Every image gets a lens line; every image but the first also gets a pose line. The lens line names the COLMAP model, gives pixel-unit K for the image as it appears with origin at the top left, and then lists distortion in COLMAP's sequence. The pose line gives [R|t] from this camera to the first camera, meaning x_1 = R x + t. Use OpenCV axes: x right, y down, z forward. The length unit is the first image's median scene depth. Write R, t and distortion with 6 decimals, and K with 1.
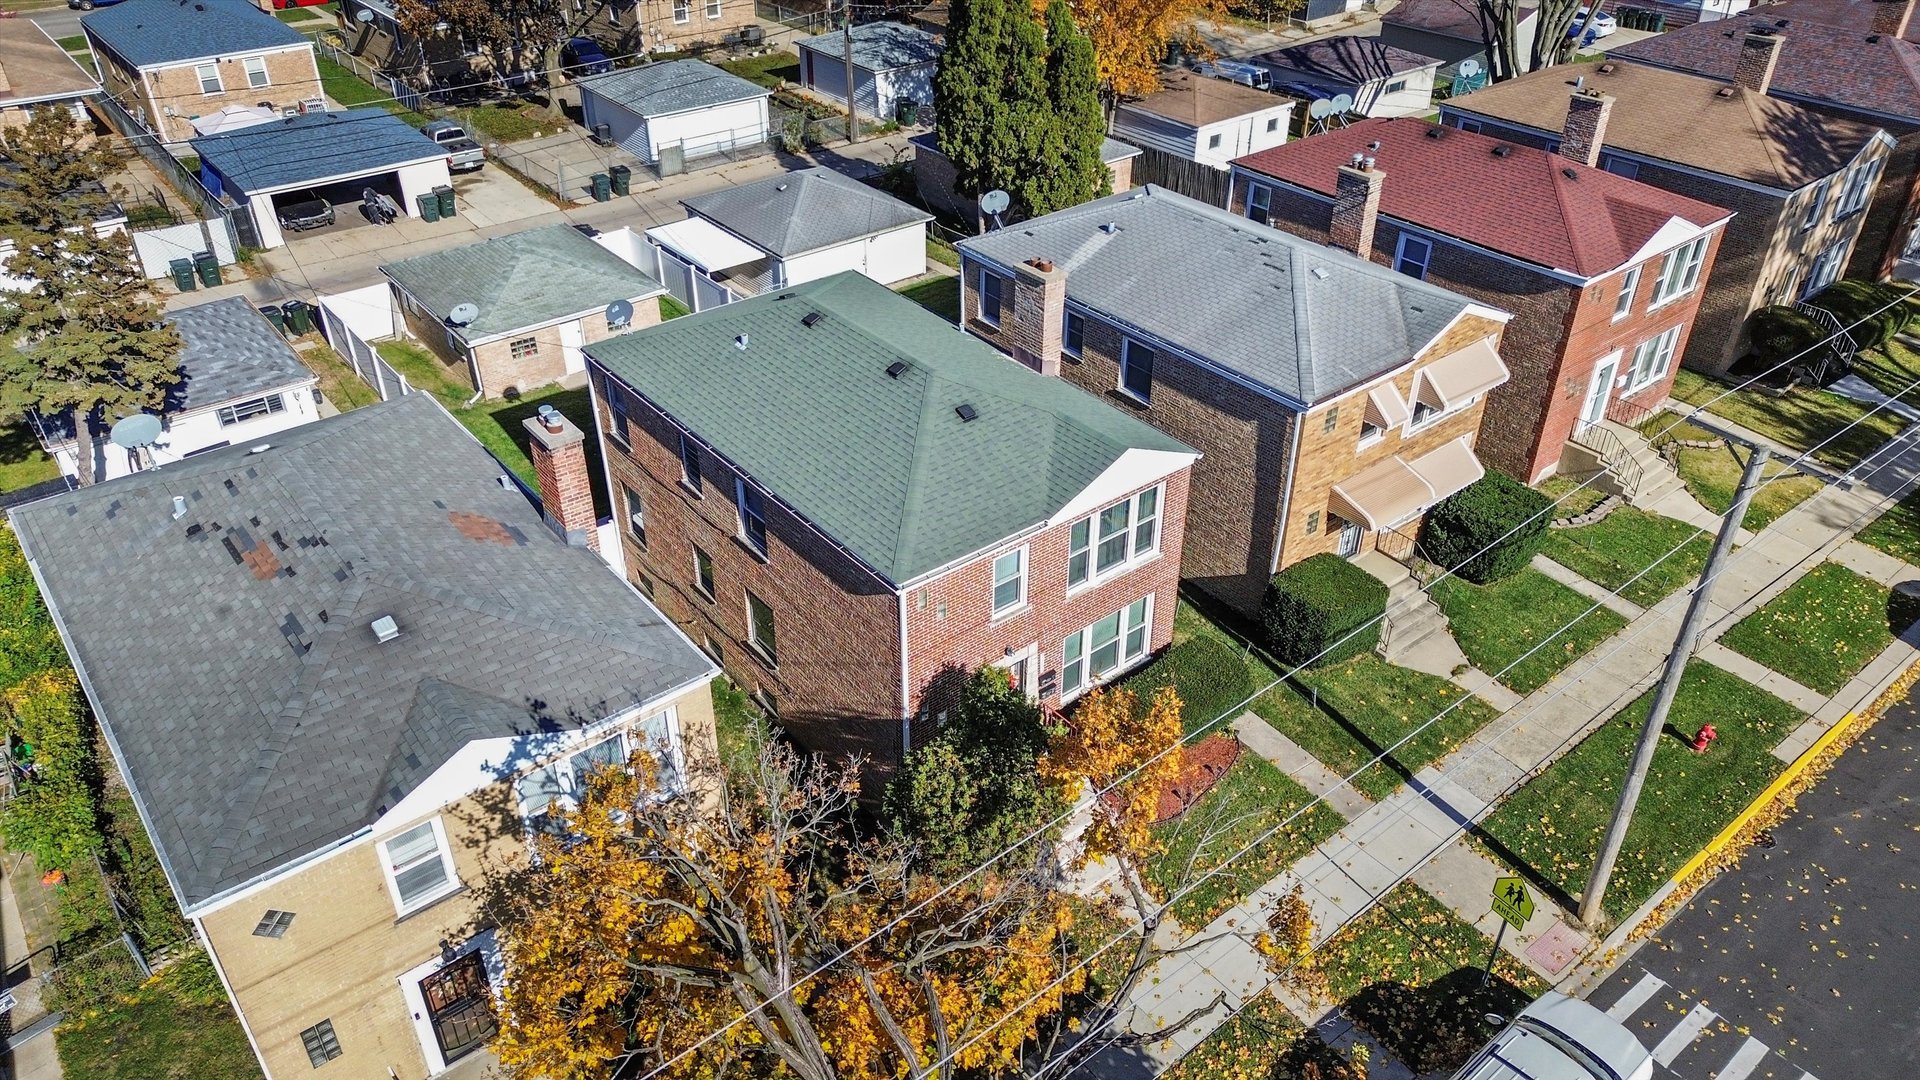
lens RADIAL K [[1347.6, 0, 964.7], [0, 1347.6, 545.6], [0, 0, 1]] dist [0.007511, 0.000426]
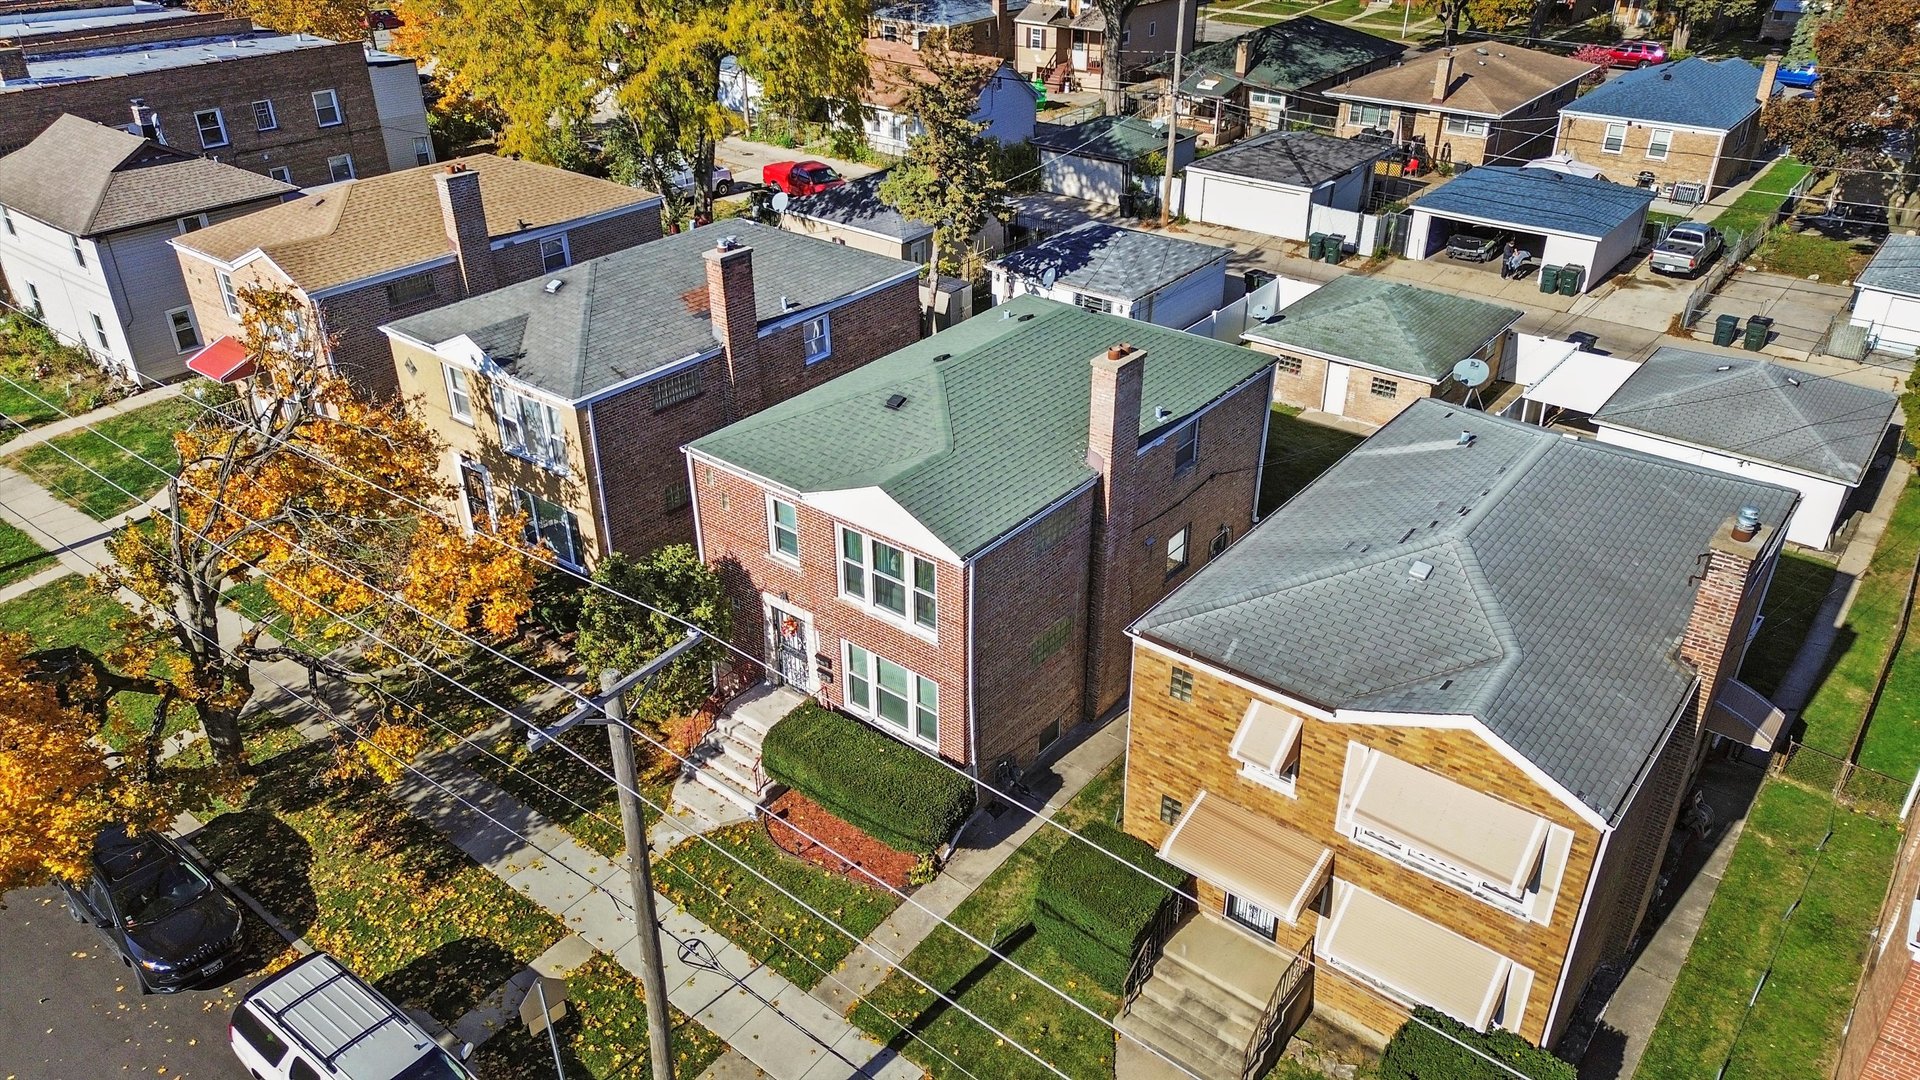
lens RADIAL K [[1347.6, 0, 962.8], [0, 1347.6, 536.8], [0, 0, 1]] dist [0.007511, 0.000426]
pose [[0.208175, 0.474699, -0.855175, 0.465275], [-0.528788, 0.790160, 0.309887, -0.179202], [0.822828, 0.387695, 0.415506, 0.295655]]
